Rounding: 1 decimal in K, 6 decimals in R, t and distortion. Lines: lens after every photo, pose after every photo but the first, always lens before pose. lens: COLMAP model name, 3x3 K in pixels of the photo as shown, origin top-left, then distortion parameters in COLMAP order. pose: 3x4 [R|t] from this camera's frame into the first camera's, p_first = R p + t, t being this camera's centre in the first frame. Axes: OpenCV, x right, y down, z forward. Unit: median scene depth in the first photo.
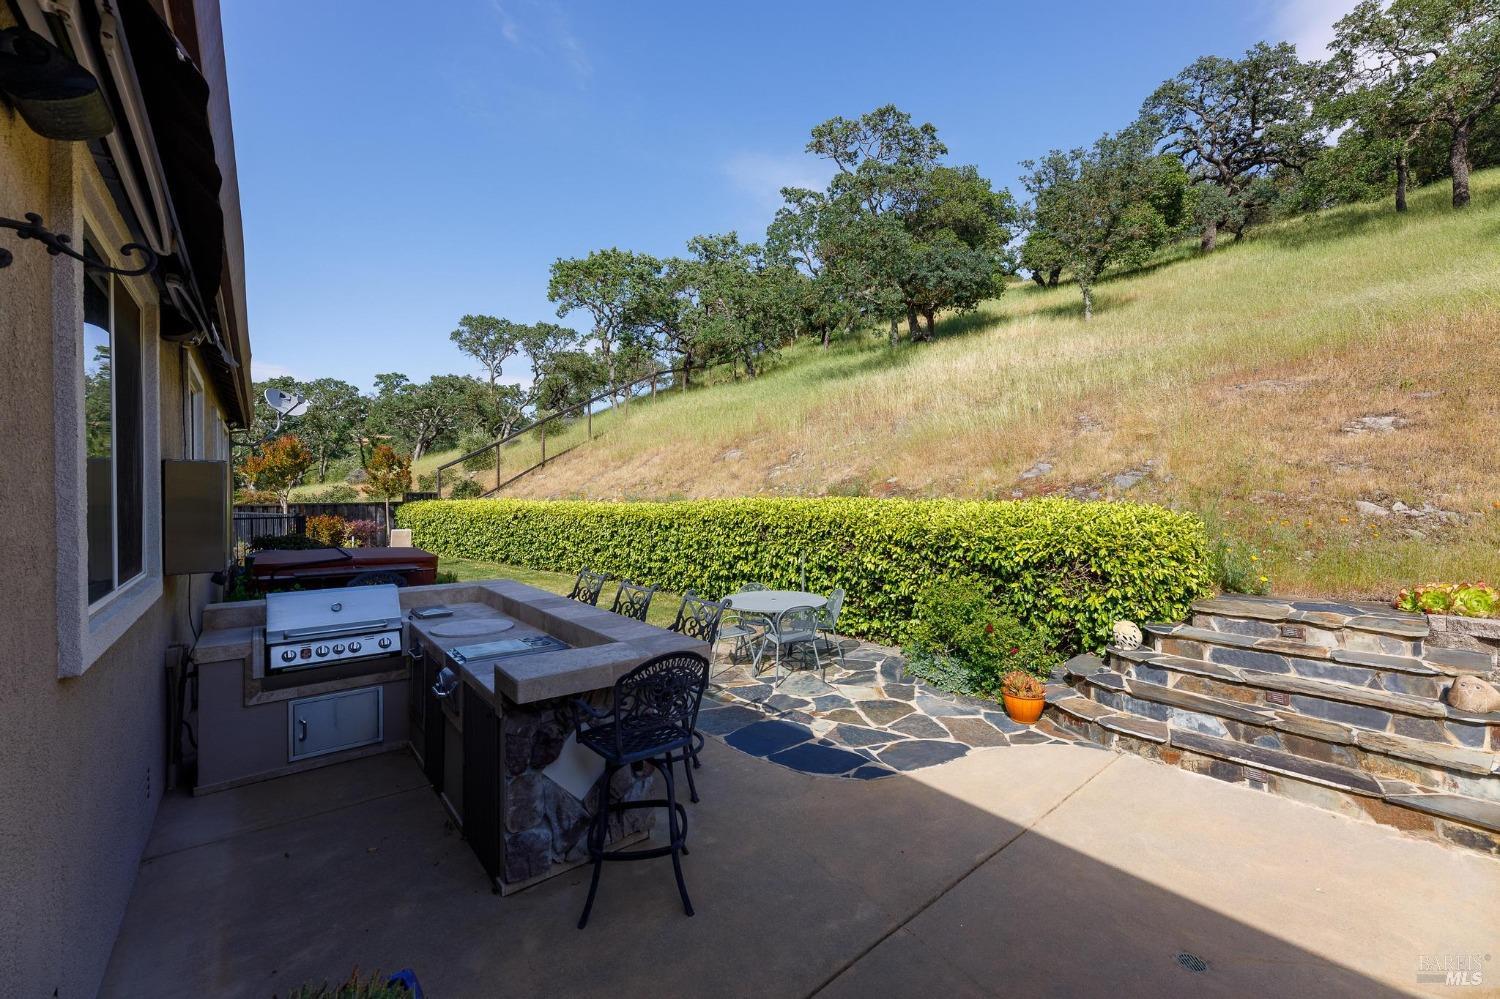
lens RADIAL K [[599.2, 0, 754.5], [0, 599.2, 498.4], [0, 0, 1]] dist [0.000263, 0.000194]
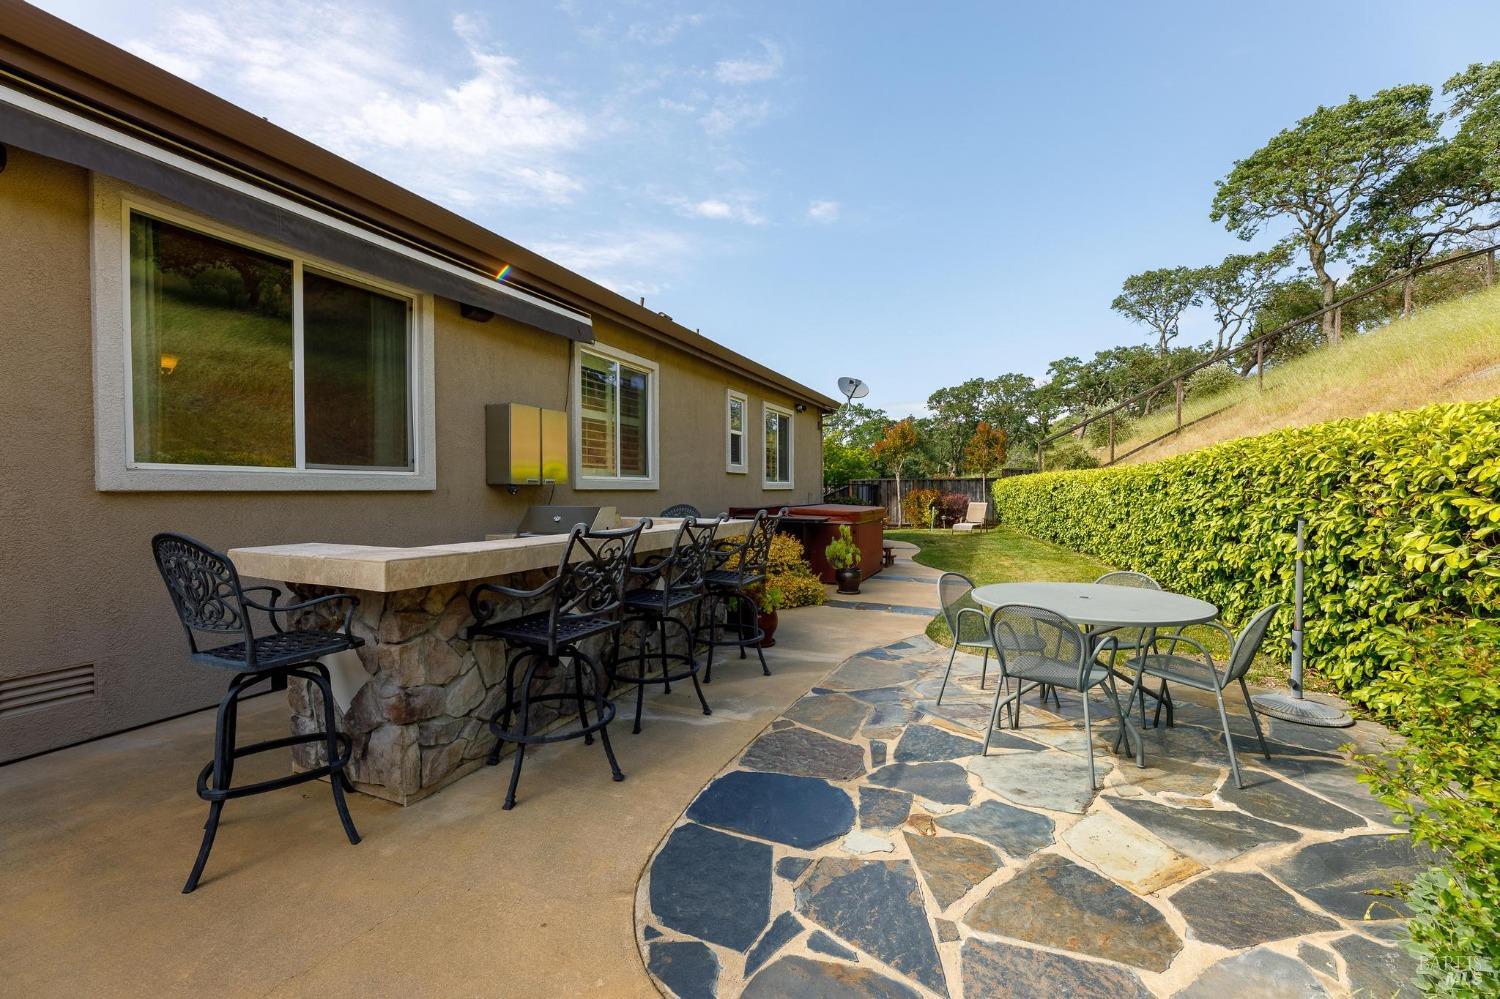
lens RADIAL K [[599.2, 0, 754.5], [0, 599.2, 498.4], [0, 0, 1]] dist [0.000263, 0.000194]
pose [[0.458452, 0.017640, -0.888544, 0.388641], [-0.005272, 0.999839, 0.017130, 0.085051], [0.888704, -0.003169, 0.458471, 0.573900]]
